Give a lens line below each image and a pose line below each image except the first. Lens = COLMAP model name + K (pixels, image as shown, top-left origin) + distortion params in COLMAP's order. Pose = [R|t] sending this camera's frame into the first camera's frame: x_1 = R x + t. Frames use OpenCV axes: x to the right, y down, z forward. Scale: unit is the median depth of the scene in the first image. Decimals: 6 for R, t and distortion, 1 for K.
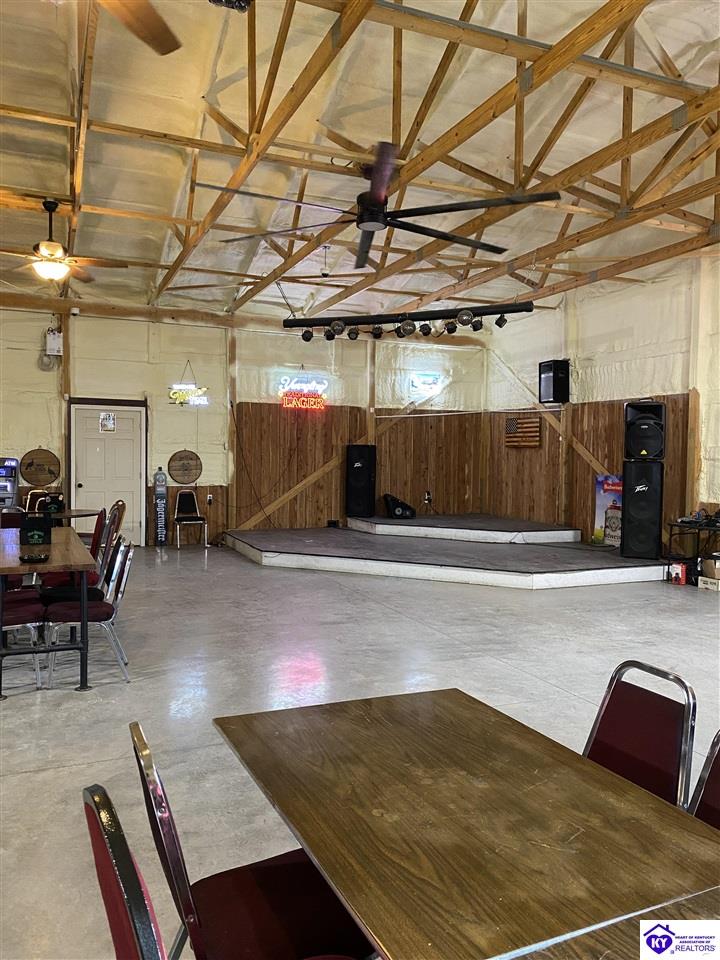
lens RADIAL K [[731.6, 0, 362.9], [0, 731.6, 478.5], [0, 0, 1]] dist [0.046786, -0.009084]
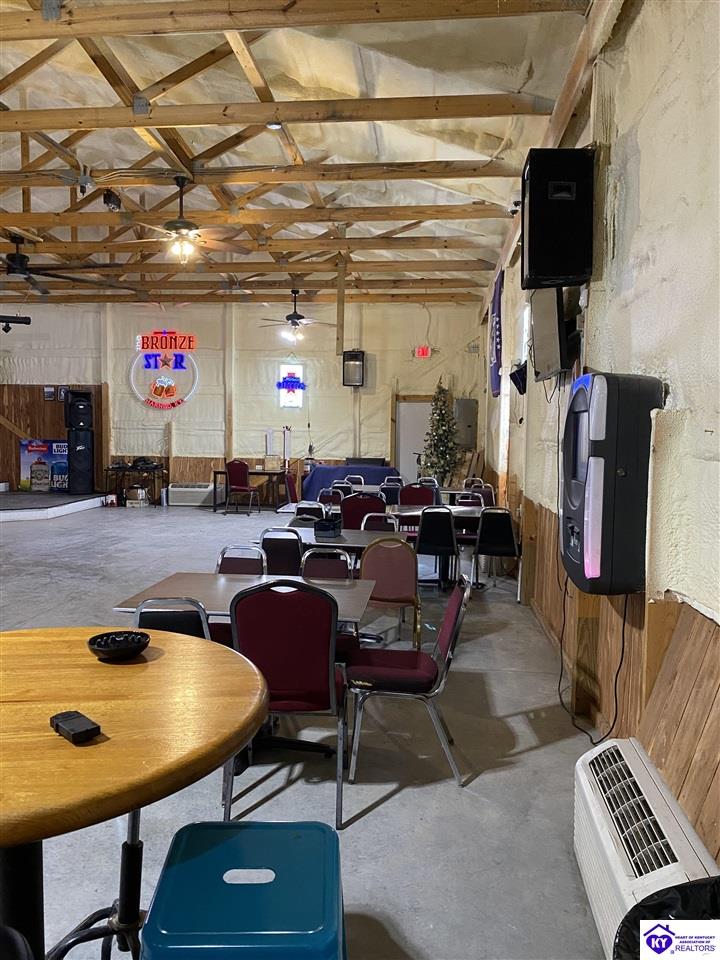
lens RADIAL K [[731.6, 0, 358.8], [0, 731.6, 479.6], [0, 0, 1]] dist [0.046786, -0.009084]
pose [[0.491545, -0.070102, 0.868026, -0.573432], [0.023577, 0.997461, 0.067204, -0.008568], [-0.870533, -0.012568, 0.491950, -0.203450]]
